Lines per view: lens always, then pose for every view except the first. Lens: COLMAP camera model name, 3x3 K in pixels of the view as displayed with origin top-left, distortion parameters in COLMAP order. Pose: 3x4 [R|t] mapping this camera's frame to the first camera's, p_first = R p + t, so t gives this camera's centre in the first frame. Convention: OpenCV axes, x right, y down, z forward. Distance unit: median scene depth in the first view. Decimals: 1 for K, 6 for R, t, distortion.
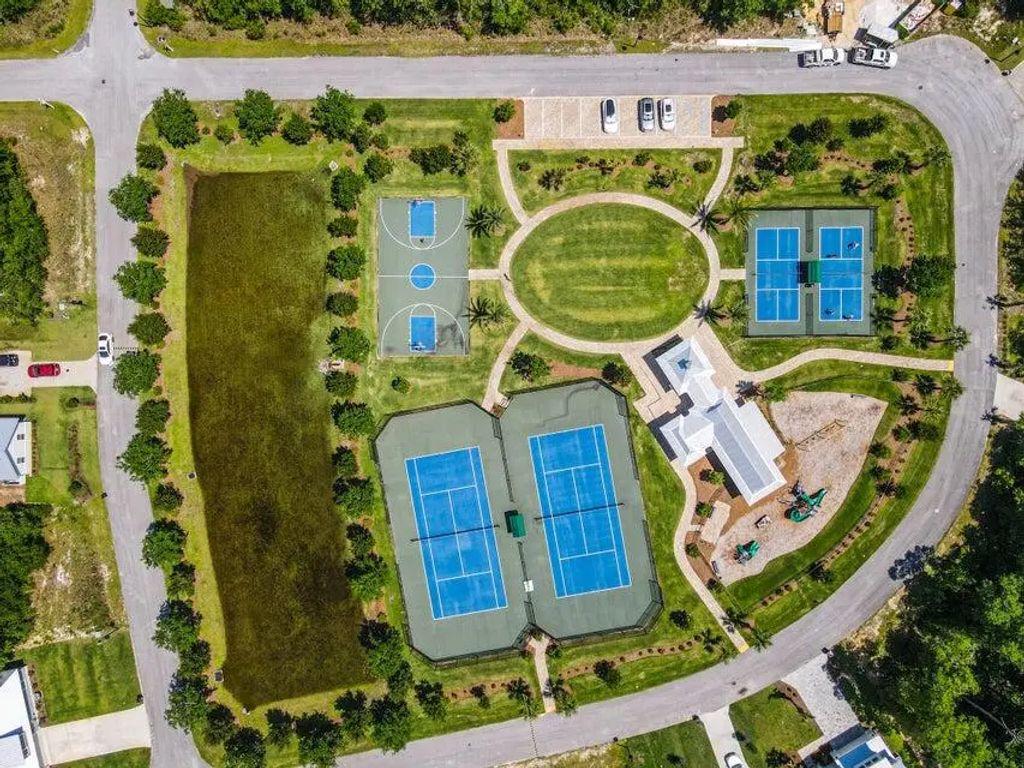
lens RADIAL K [[774.8, 0, 512.0], [0, 774.8, 384.0], [0, 0, 1]] dist [0.047021, -0.000398]
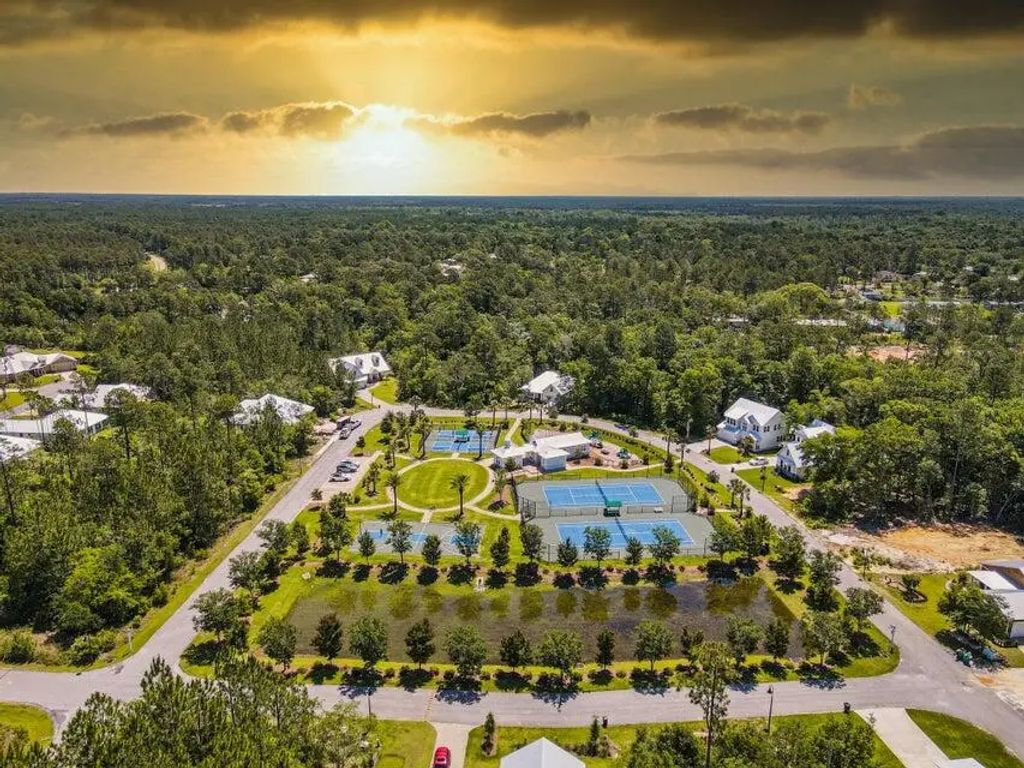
lens RADIAL K [[774.8, 0, 512.0], [0, 774.8, 384.0], [0, 0, 1]] dist [0.047021, -0.000398]
pose [[0.080016, -0.199851, 0.976554, -1.255678], [0.996738, 0.005738, -0.080496, 0.109497], [0.010484, 0.979809, 0.199658, 0.494684]]
